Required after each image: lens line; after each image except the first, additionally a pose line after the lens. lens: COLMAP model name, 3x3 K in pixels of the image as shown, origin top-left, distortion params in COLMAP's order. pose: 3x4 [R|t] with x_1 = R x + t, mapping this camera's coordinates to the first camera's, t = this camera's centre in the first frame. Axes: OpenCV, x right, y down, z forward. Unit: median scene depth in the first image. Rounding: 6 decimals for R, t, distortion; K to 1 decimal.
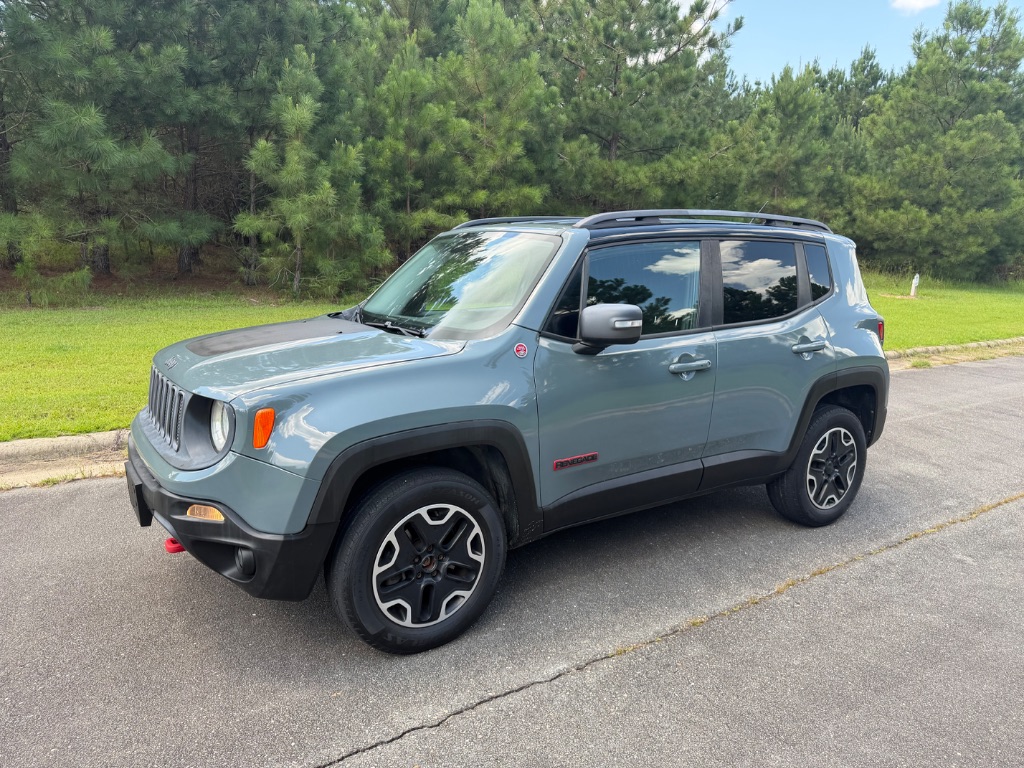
lens RADIAL K [[806.6, 0, 494.5], [0, 806.6, 382.3], [0, 0, 1]] dist [0.102076, -0.196501]
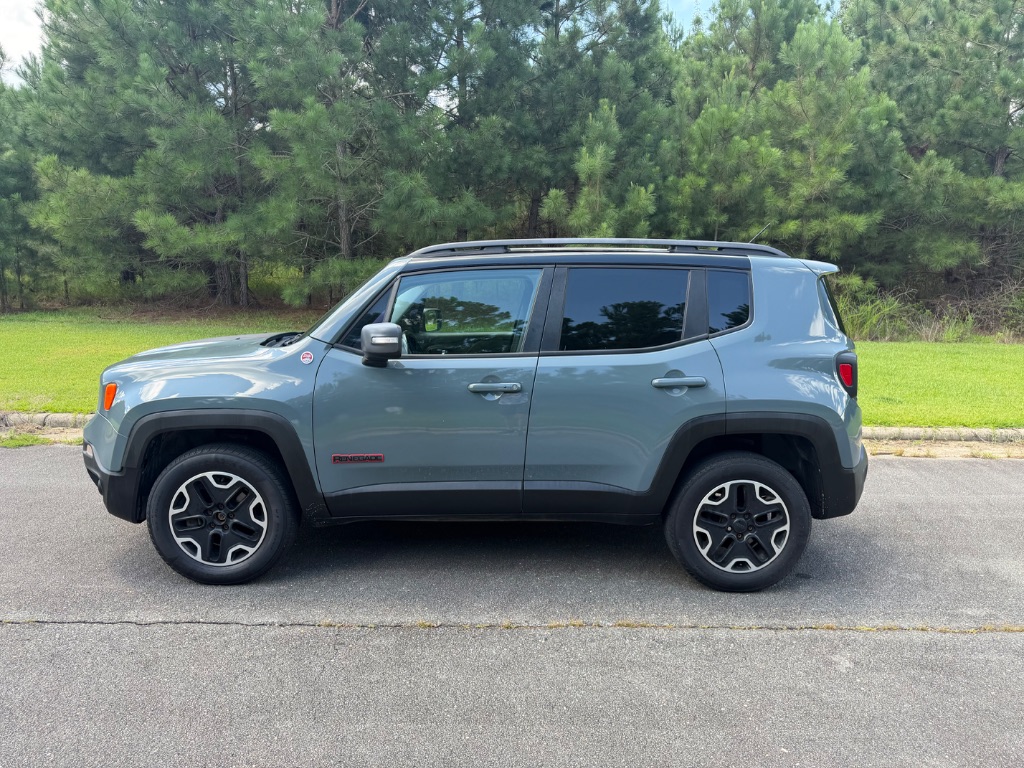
lens RADIAL K [[829.8, 0, 511.9], [0, 829.8, 372.3], [0, 0, 1]] dist [0.005827, -0.006996]
pose [[0.799910, 0.057560, -0.597353, 0.879208], [-0.094819, 0.995009, -0.031094, -0.008282], [0.592582, 0.081513, 0.801375, 0.162236]]
